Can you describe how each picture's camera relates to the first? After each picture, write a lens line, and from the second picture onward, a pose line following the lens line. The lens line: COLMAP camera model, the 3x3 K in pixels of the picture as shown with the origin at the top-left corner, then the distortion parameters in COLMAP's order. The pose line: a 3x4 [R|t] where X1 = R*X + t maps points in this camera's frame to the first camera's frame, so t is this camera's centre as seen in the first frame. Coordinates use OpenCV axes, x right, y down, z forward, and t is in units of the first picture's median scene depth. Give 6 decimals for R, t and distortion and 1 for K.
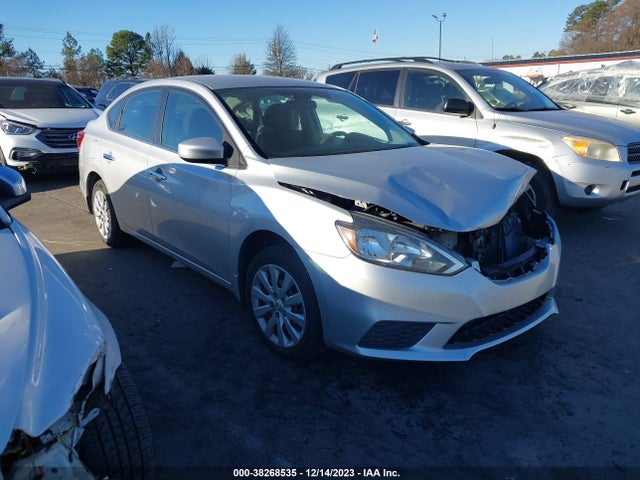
lens RADIAL K [[530.4, 0, 322.6], [0, 530.4, 236.8], [0, 0, 1]] dist [0.008187, -0.000196]
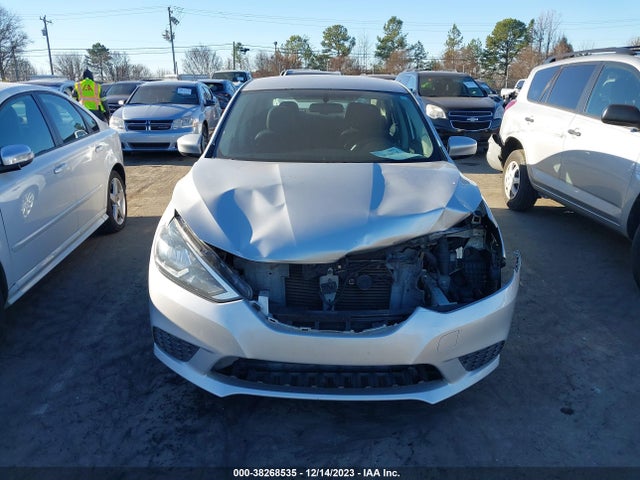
lens RADIAL K [[530.4, 0, 322.6], [0, 530.4, 236.8], [0, 0, 1]] dist [0.008187, -0.000196]
pose [[0.749006, 0.198077, -0.632262, 0.079453], [-0.184022, 0.978914, 0.088676, -0.013006], [0.636495, 0.049931, 0.769663, 0.033391]]
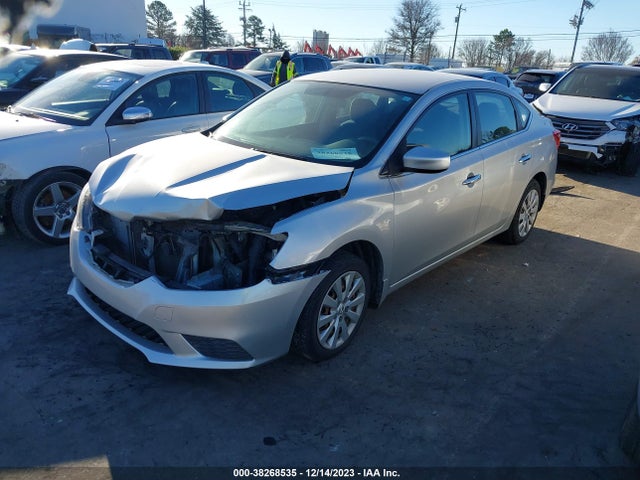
lens RADIAL K [[530.4, 0, 322.6], [0, 530.4, 236.8], [0, 0, 1]] dist [0.008187, -0.000196]
pose [[0.077913, 0.335927, -0.938660, 0.126812], [-0.307290, 0.903774, 0.297935, -0.039858], [0.948421, 0.265228, 0.173642, 0.113414]]
